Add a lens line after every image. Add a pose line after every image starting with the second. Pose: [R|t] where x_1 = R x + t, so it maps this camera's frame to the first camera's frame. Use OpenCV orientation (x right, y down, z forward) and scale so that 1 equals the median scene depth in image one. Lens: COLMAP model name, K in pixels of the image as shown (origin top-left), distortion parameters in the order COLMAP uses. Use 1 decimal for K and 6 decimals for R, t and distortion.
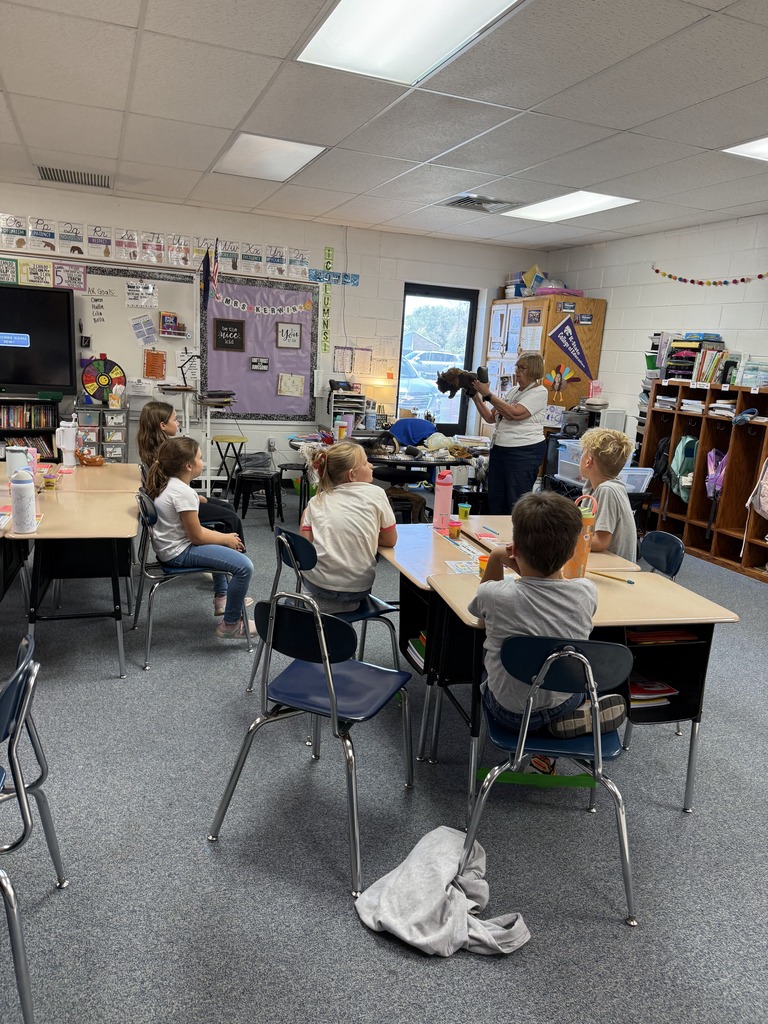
lens RADIAL K [[738.0, 0, 390.5], [0, 738.0, 529.7], [0, 0, 1]] dist [0.019890, -0.032249]
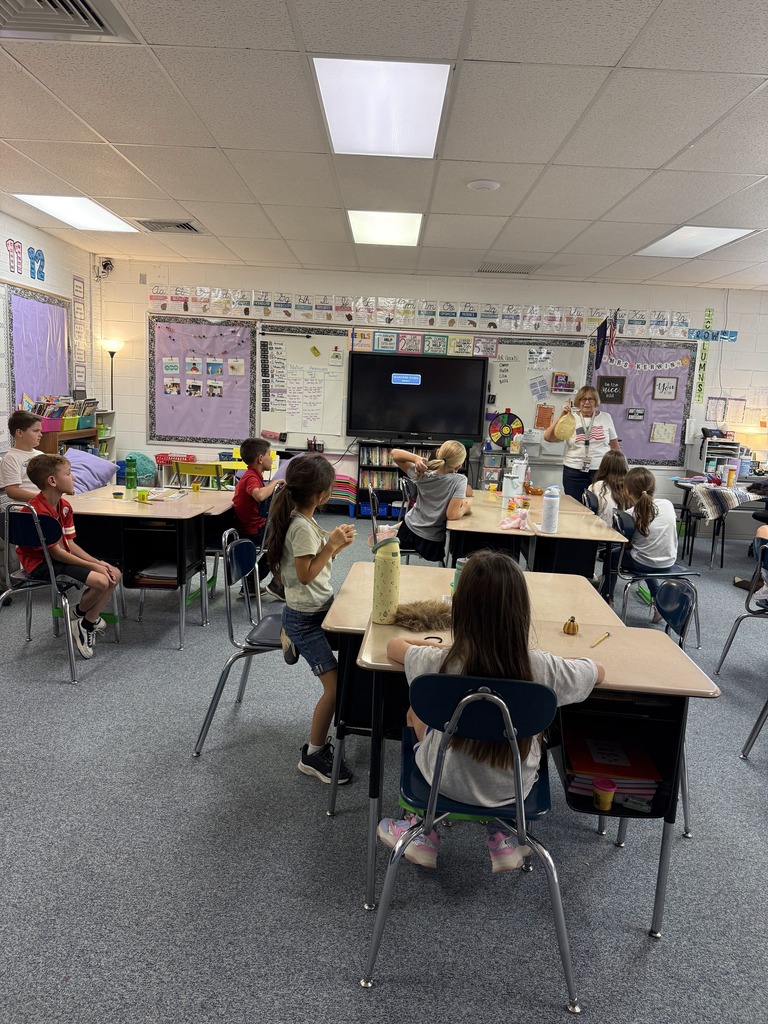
lens RADIAL K [[738.0, 0, 362.1], [0, 738.0, 531.4], [0, 0, 1]] dist [0.019890, -0.032249]
pose [[0.920991, 0.045865, -0.386875, -0.122005], [-0.072105, 0.995957, -0.053581, 0.041784], [0.382853, 0.077243, 0.920574, -0.175715]]
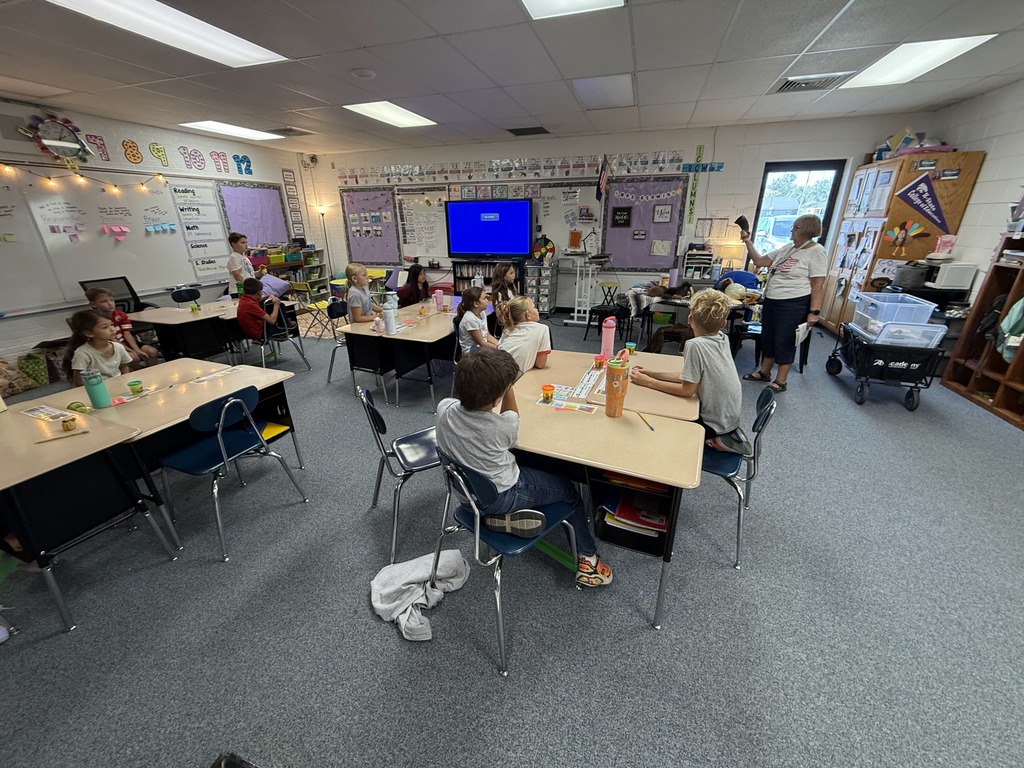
lens RADIAL K [[411.5, 0, 493.8], [0, 411.5, 395.6], [0, 0, 1]] dist [-0.022441, 0.000609]
pose [[0.750898, 0.185703, -0.633772, 0.201990], [-0.086404, 0.979028, 0.184496, -0.028677], [0.654742, -0.083777, 0.751196, 0.139256]]
